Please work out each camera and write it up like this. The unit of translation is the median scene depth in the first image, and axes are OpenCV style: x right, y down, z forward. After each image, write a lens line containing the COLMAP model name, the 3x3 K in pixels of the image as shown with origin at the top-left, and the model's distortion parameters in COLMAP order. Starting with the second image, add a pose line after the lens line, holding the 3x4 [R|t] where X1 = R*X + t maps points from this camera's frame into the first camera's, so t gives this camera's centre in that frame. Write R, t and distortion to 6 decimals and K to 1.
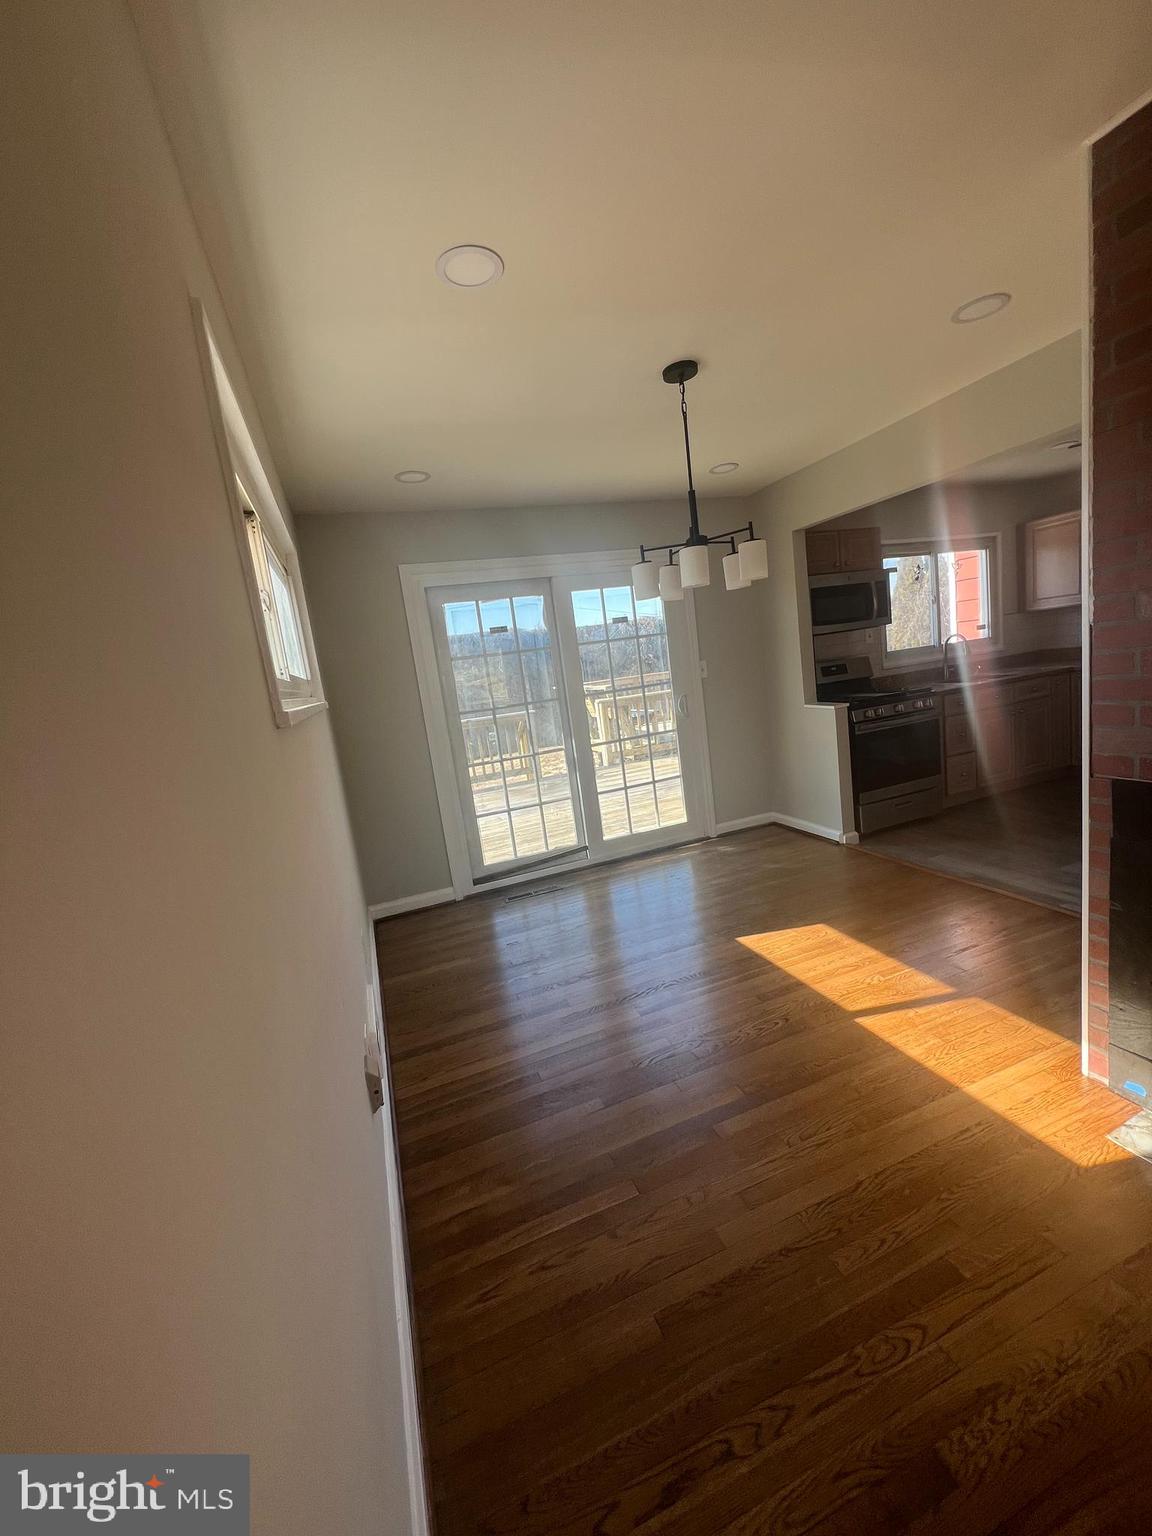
lens RADIAL K [[615.9, 0, 578.2], [0, 615.9, 761.2], [0, 0, 1]] dist [0.001955, -0.000057]
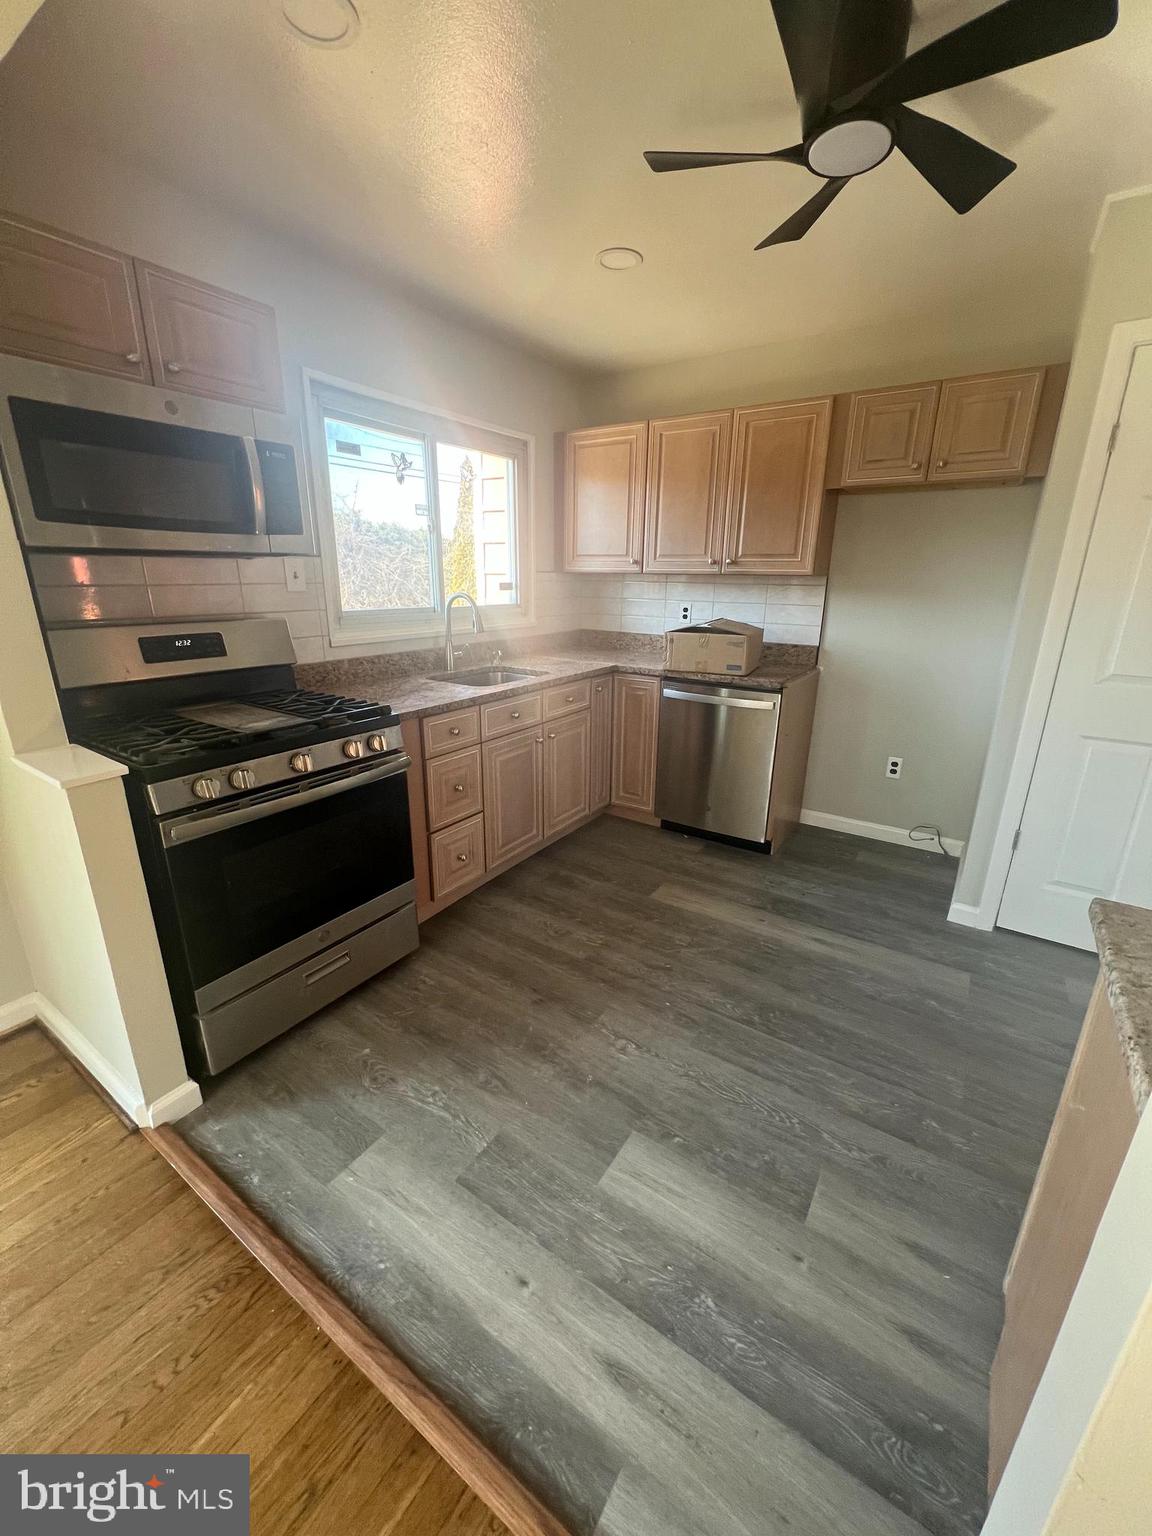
lens RADIAL K [[615.9, 0, 580.1], [0, 615.9, 765.2], [0, 0, 1]] dist [0.001955, -0.000057]
pose [[0.800075, -0.044709, 0.598232, 0.391331], [-0.021882, 0.994380, 0.103580, -0.121824], [-0.599501, -0.095962, 0.794601, 0.517301]]
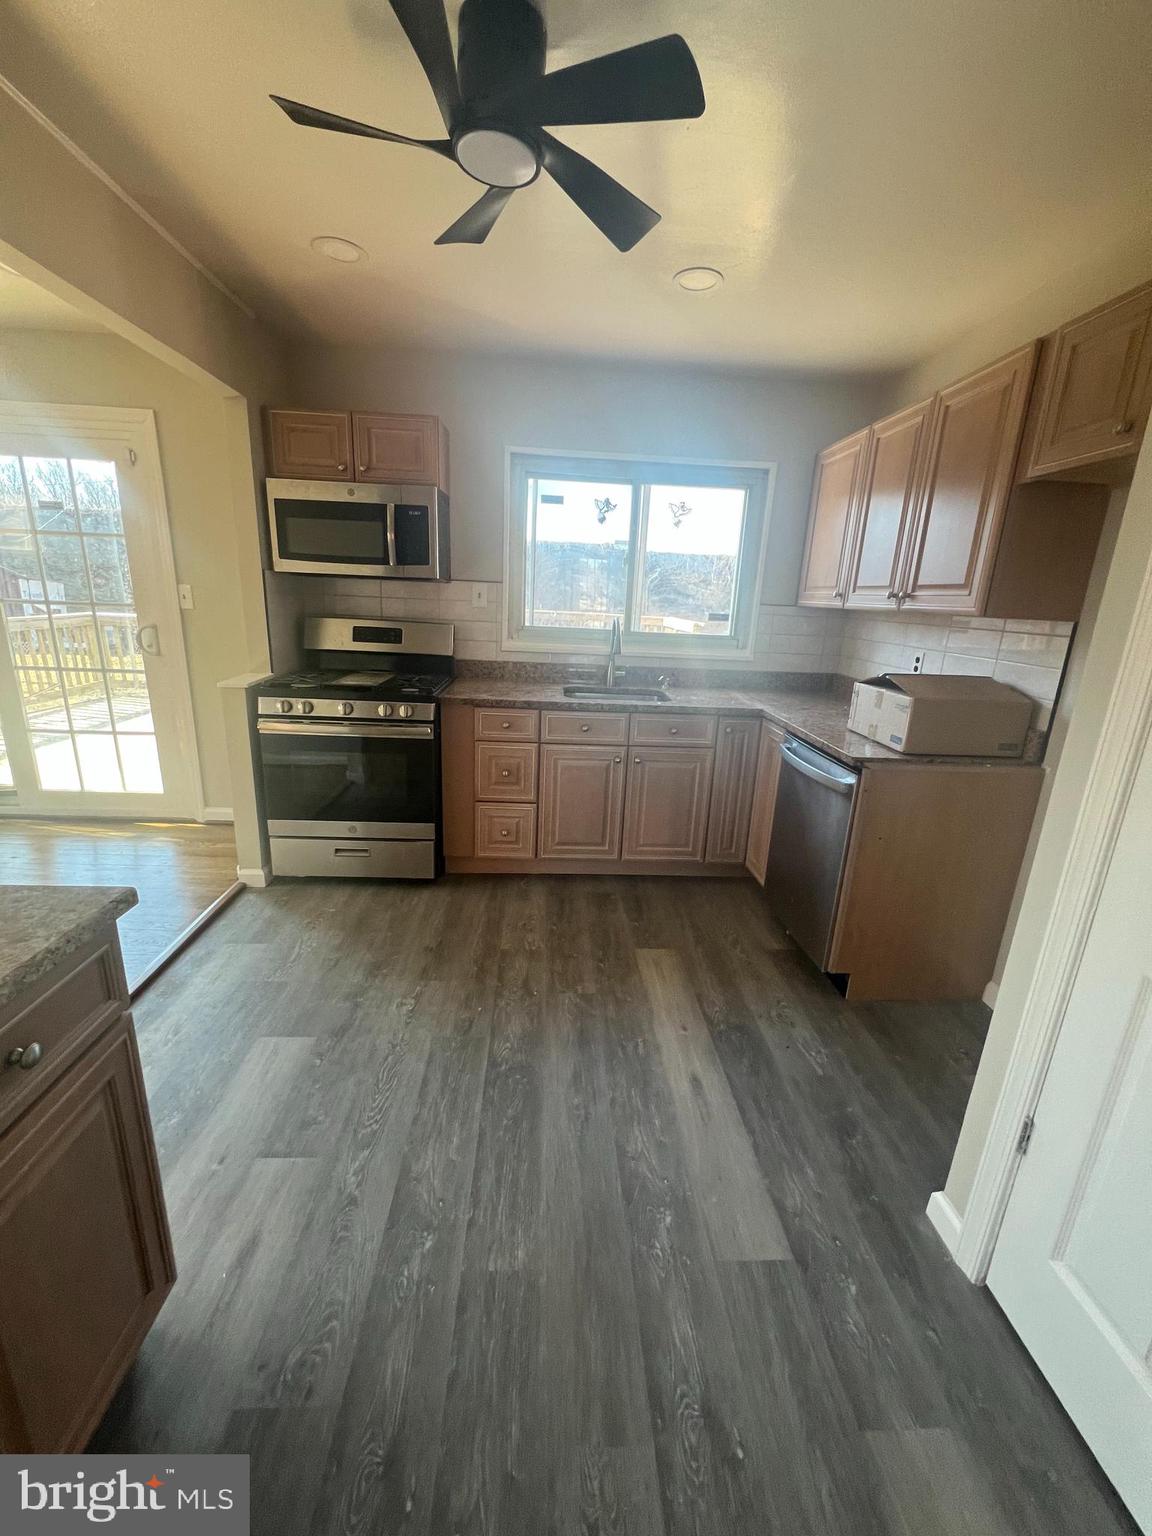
lens RADIAL K [[615.9, 0, 575.4], [0, 615.9, 766.8], [0, 0, 1]] dist [0.001955, -0.000057]
pose [[0.938433, 0.245470, -0.243082, 0.852626], [-0.211964, 0.964757, 0.155934, -0.165780], [0.272792, -0.094809, 0.957390, 0.412993]]
